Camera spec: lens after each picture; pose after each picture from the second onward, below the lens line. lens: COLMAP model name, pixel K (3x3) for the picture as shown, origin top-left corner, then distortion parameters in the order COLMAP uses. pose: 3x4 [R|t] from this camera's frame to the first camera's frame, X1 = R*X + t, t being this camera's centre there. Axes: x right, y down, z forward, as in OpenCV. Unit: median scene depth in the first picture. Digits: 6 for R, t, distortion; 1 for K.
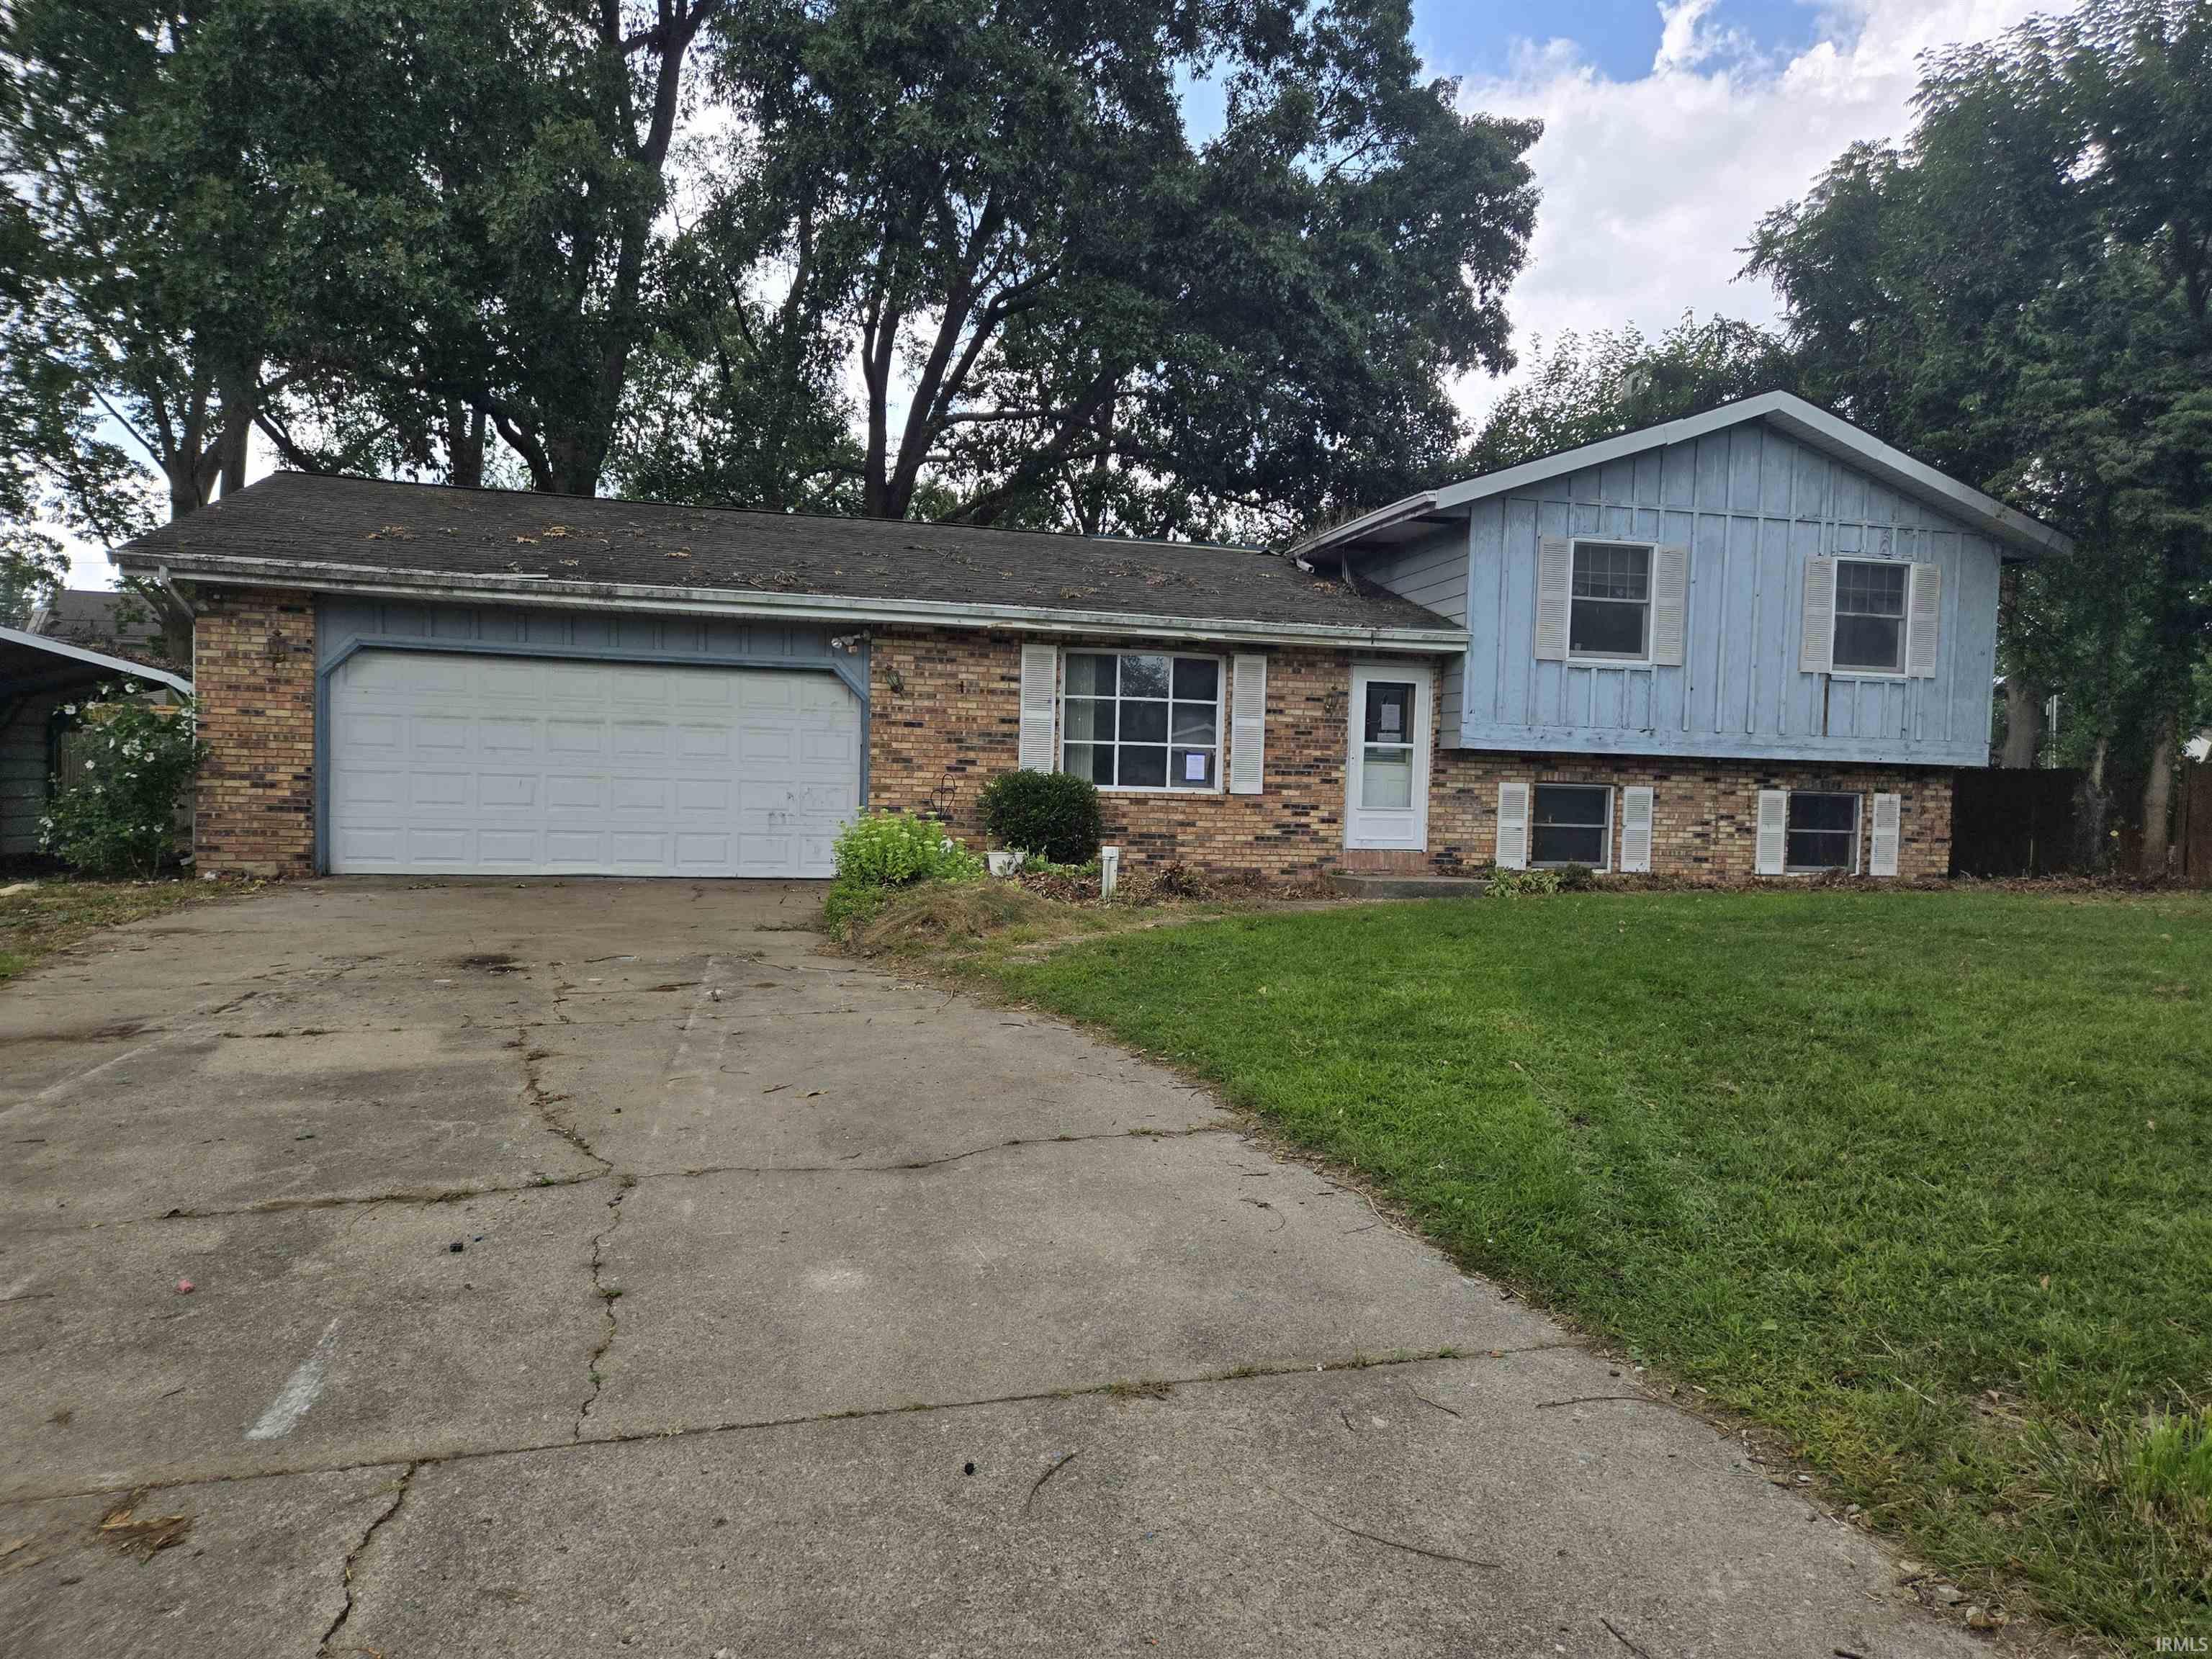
lens RADIAL K [[1489.9, 0, 1120.8], [0, 1489.9, 852.5], [0, 0, 1]] dist [0.068599, -0.059241]
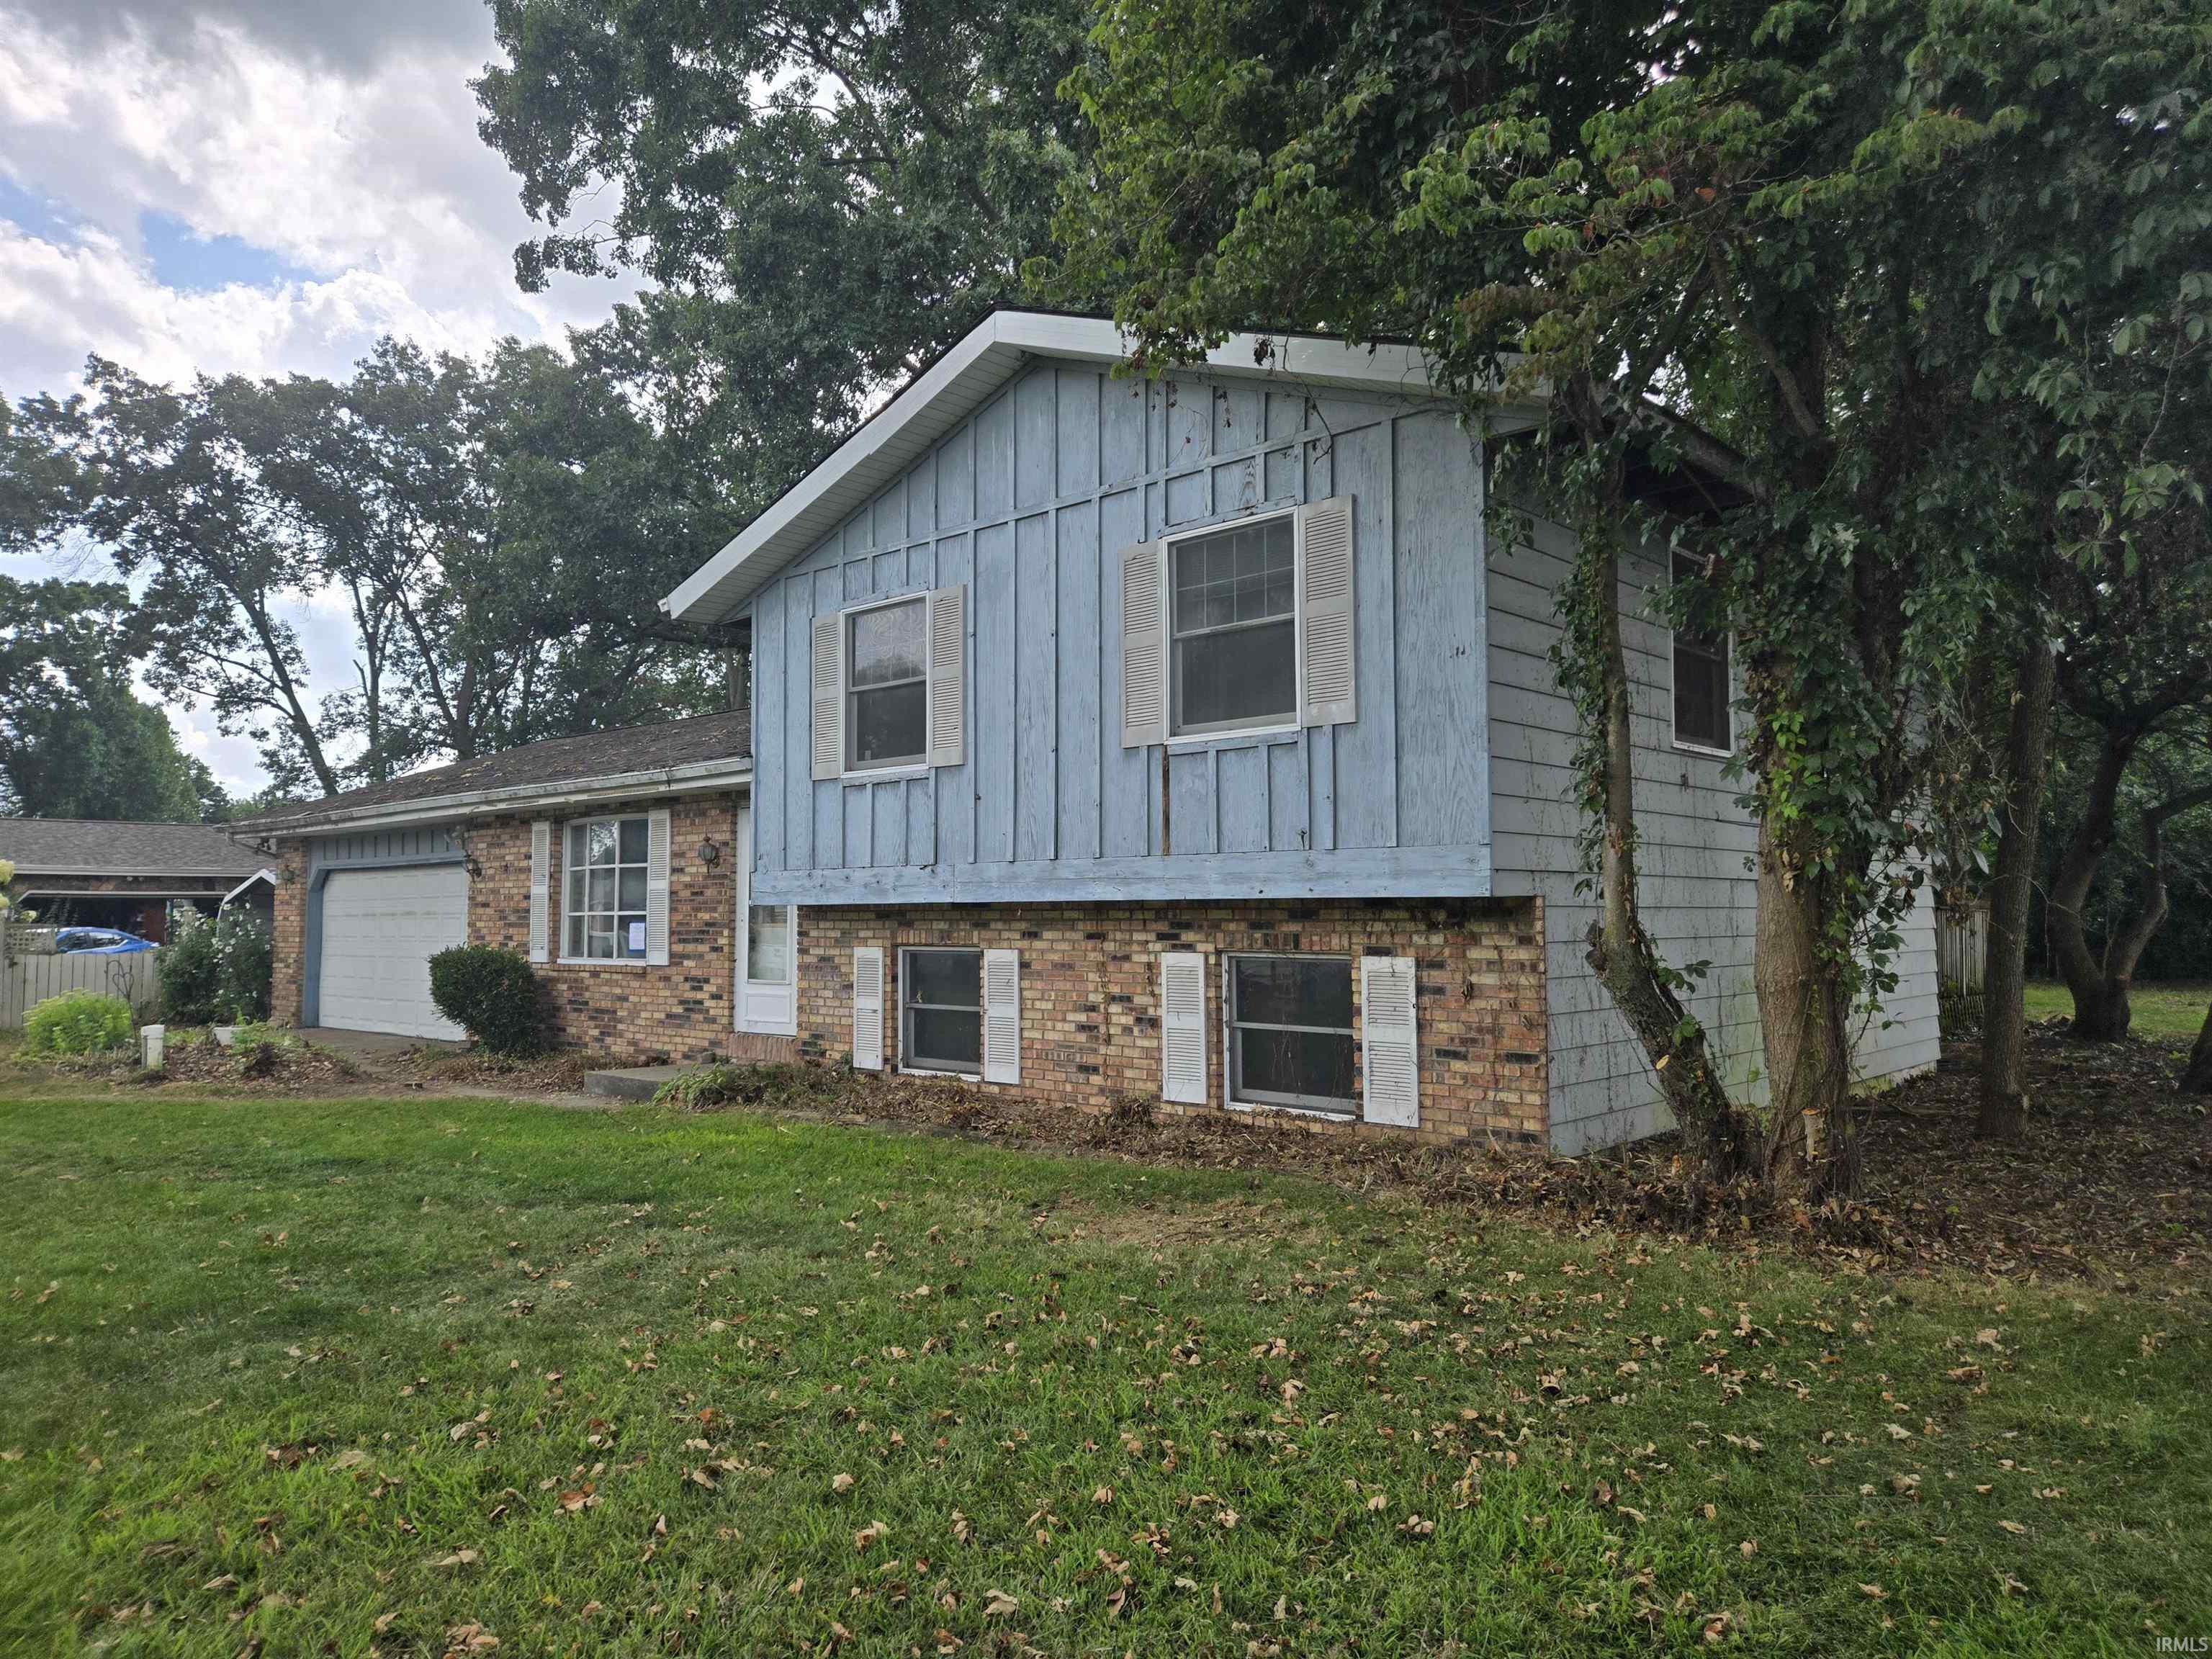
lens RADIAL K [[1489.9, 0, 1095.7], [0, 1489.9, 810.2], [0, 0, 1]] dist [0.068599, -0.059241]
pose [[0.543324, -0.086038, -0.835103, 0.945367], [-0.008703, 0.994104, -0.108082, -0.035674], [0.839478, 0.065992, 0.539372, 0.706929]]
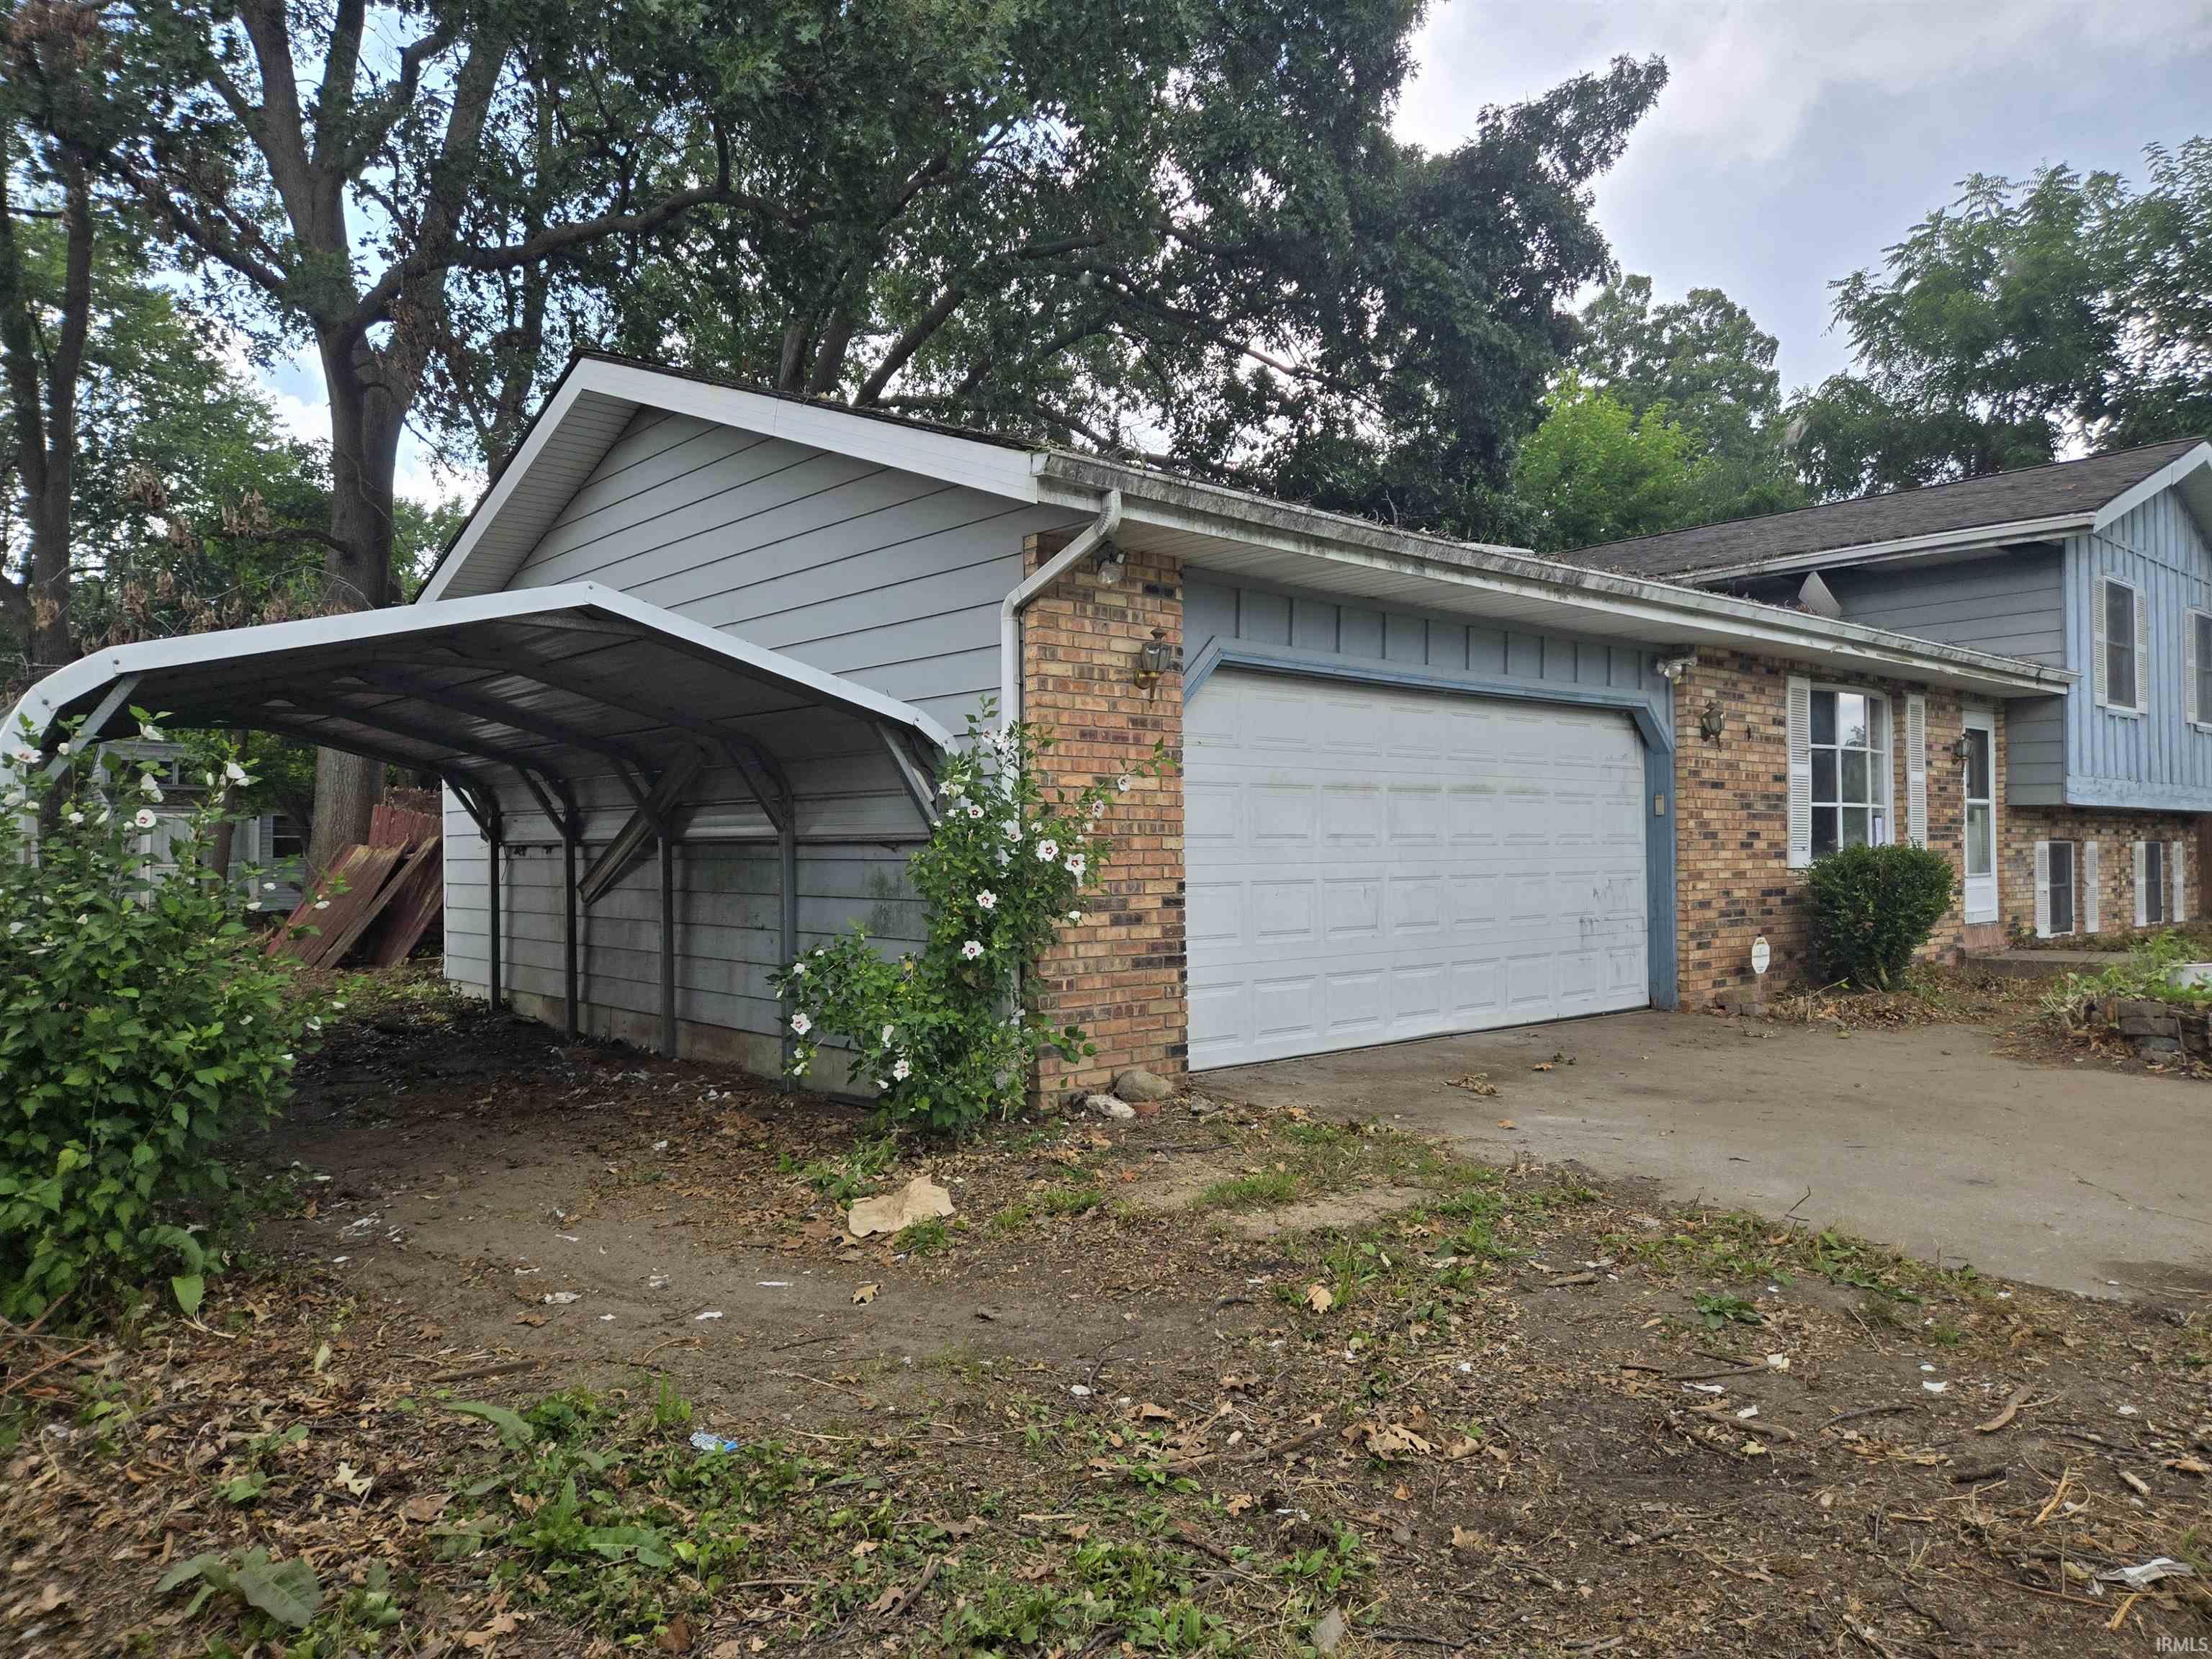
lens RADIAL K [[1489.9, 0, 1087.6], [0, 1489.9, 836.1], [0, 0, 1]] dist [0.068599, -0.059241]
pose [[0.894384, -0.027275, 0.446467, -0.667481], [0.046193, 0.998434, -0.031541, -0.047762], [-0.444908, 0.048834, 0.894244, 0.446152]]
